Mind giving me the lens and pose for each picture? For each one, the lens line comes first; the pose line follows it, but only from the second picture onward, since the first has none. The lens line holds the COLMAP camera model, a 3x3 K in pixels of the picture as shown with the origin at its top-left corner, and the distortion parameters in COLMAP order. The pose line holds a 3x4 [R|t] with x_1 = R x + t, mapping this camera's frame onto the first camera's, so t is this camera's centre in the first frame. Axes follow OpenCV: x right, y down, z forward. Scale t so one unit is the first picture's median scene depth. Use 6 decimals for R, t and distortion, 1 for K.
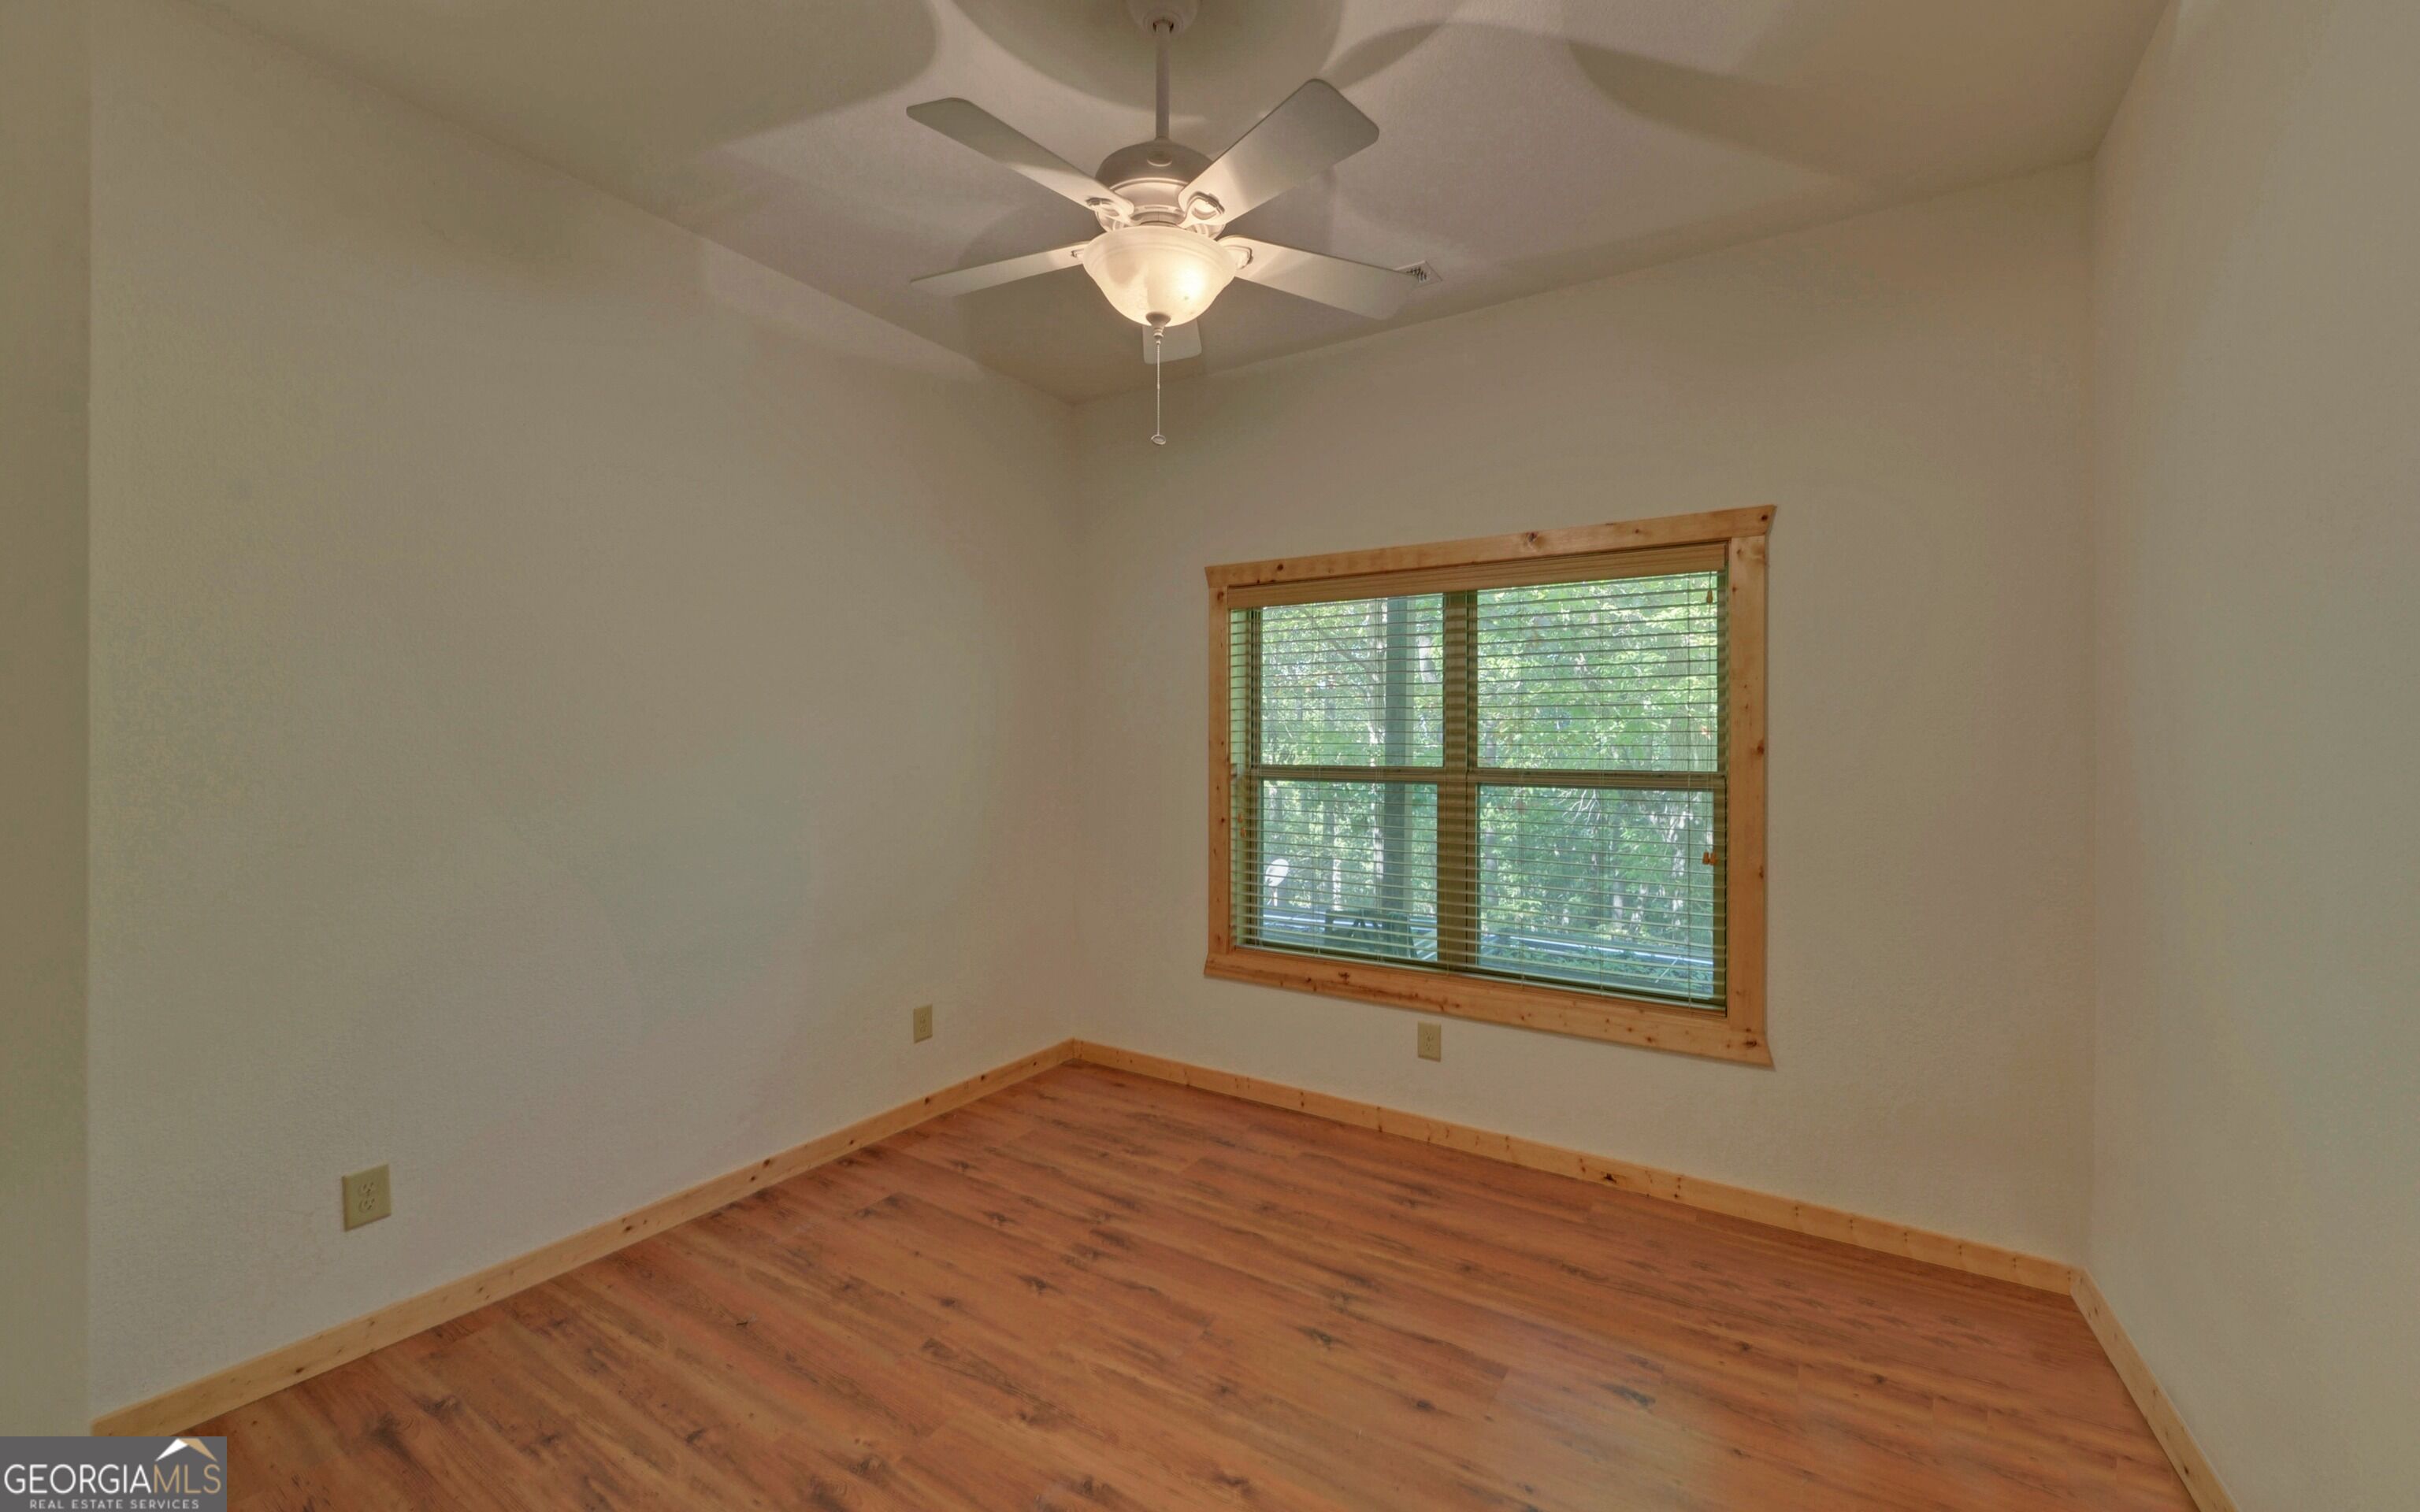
lens RADIAL K [[949.8, 0, 1203.5], [0, 949.8, 758.6], [0, 0, 1]] dist [-0.000590, 0.000075]
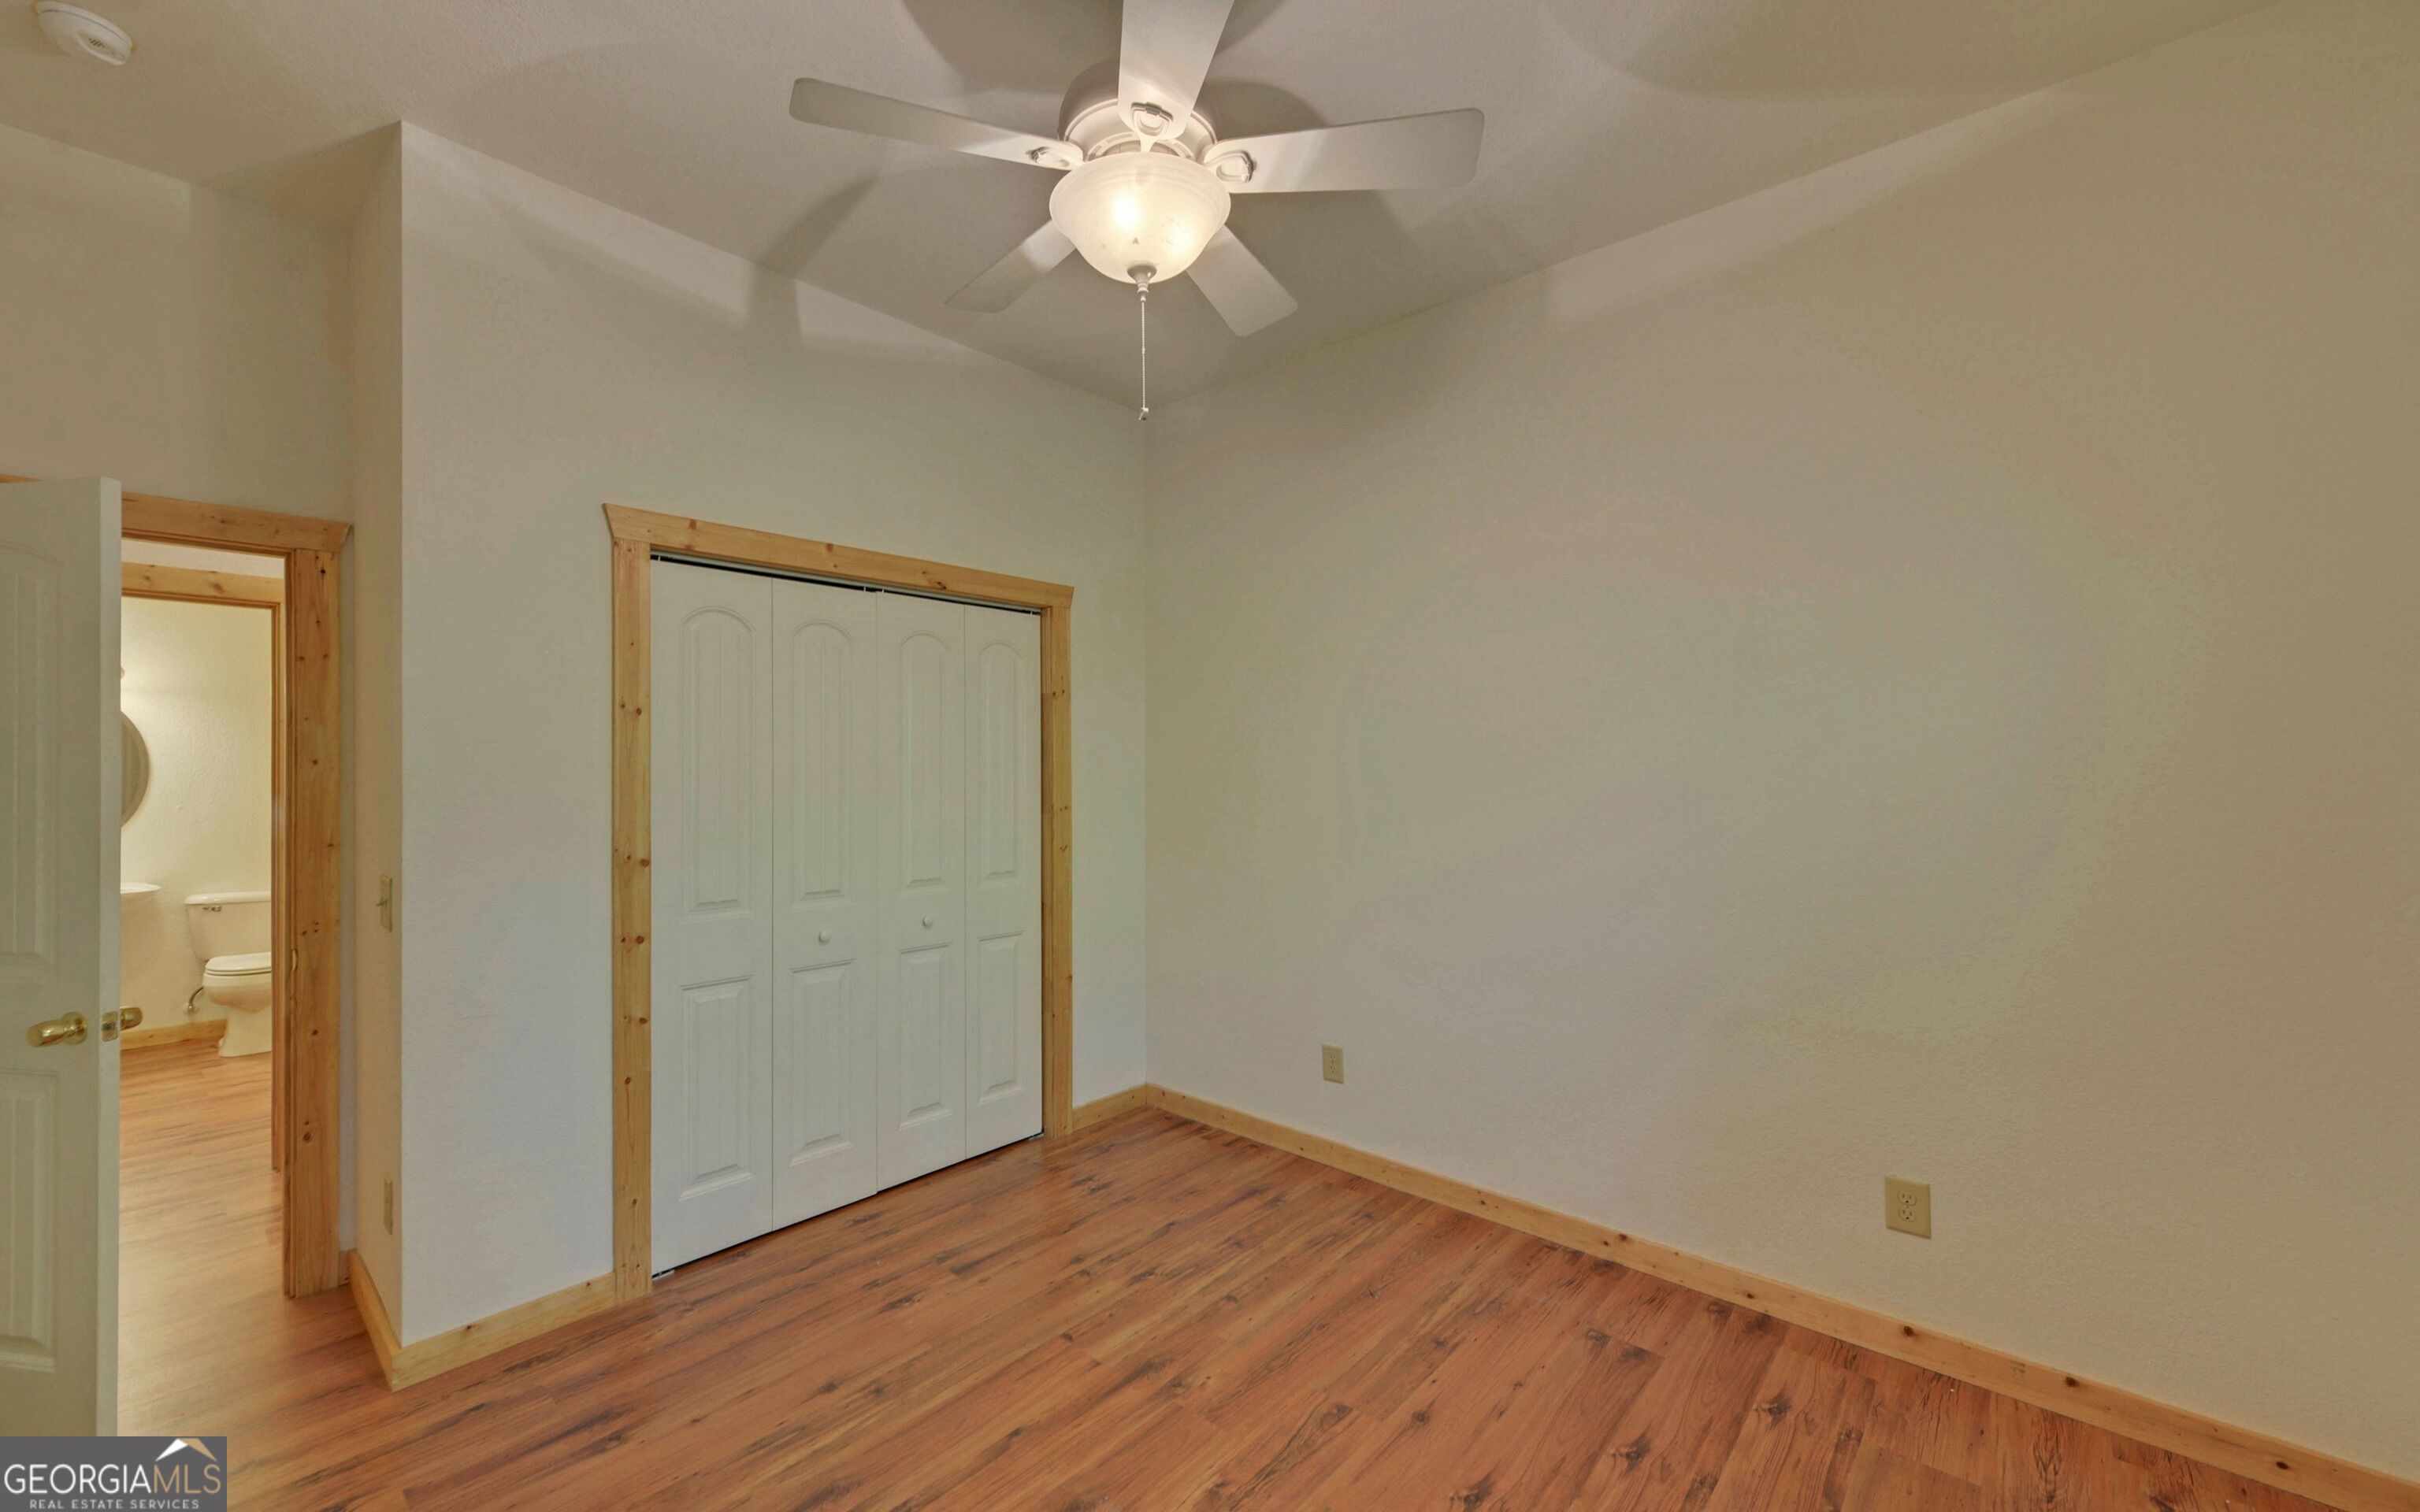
lens RADIAL K [[949.8, 0, 1203.7], [0, 949.8, 753.0], [0, 0, 1]] dist [-0.000590, 0.000075]
pose [[-0.149497, -0.011574, -0.988694, 0.623697], [-0.017060, 0.999813, -0.009125, -0.027522], [0.988615, 0.015503, -0.149666, 0.909300]]
